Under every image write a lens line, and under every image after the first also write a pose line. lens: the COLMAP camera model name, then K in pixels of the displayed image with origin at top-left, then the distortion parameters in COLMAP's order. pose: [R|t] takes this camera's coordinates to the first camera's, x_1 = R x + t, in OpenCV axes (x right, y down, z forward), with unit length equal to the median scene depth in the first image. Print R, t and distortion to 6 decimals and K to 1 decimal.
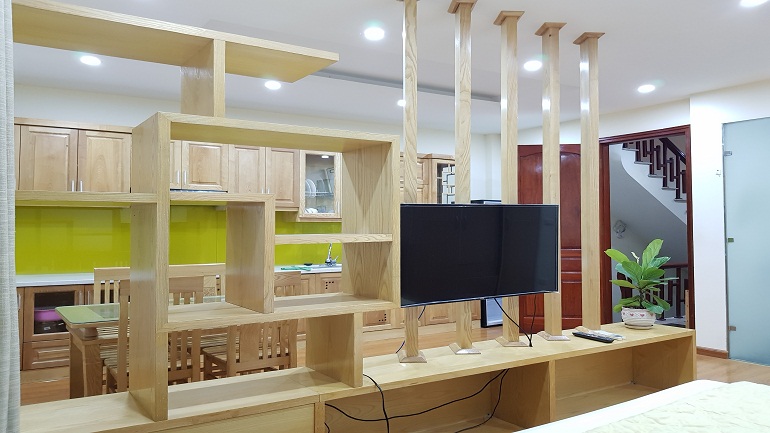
lens RADIAL K [[598.4, 0, 384.6], [0, 598.4, 212.6], [0, 0, 1]] dist [0.012007, -0.034592]
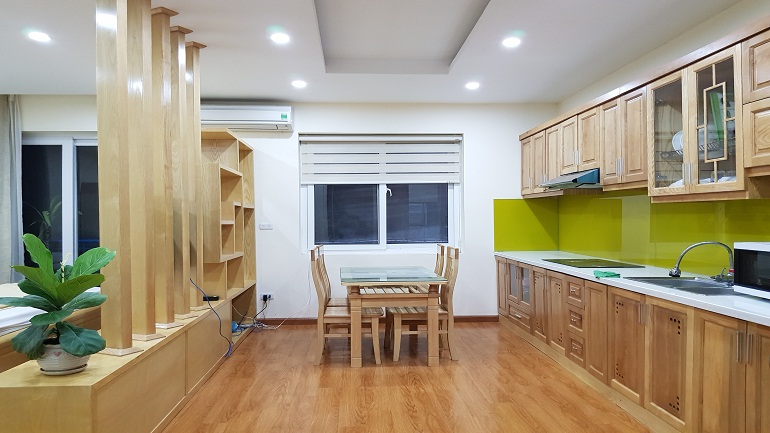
lens RADIAL K [[598.4, 0, 387.7], [0, 598.4, 222.5], [0, 0, 1]] dist [0.012007, -0.034592]
pose [[-0.481380, 0.008461, -0.876471, 0.541671], [0.029991, 0.999527, -0.006823, 0.032046], [0.875999, -0.029571, -0.481406, 1.079782]]
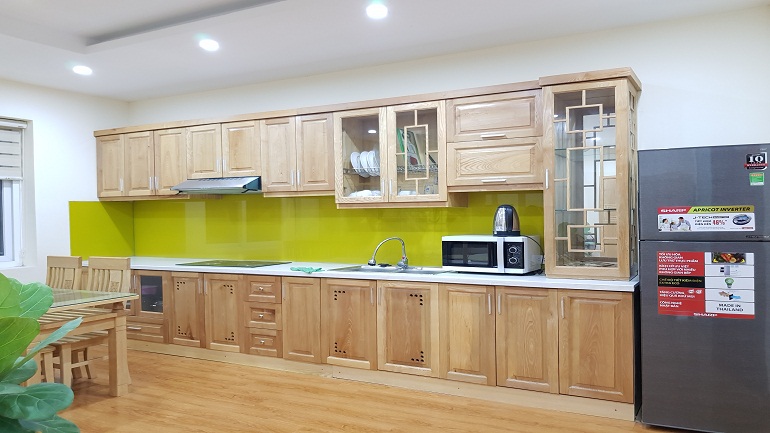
lens RADIAL K [[598.4, 0, 385.3], [0, 598.4, 211.4], [0, 0, 1]] dist [0.012007, -0.034592]
pose [[0.493494, -0.013684, -0.869642, 0.561481], [0.036305, 0.999329, 0.004877, 0.017786], [0.868991, -0.033979, 0.493660, 0.689772]]
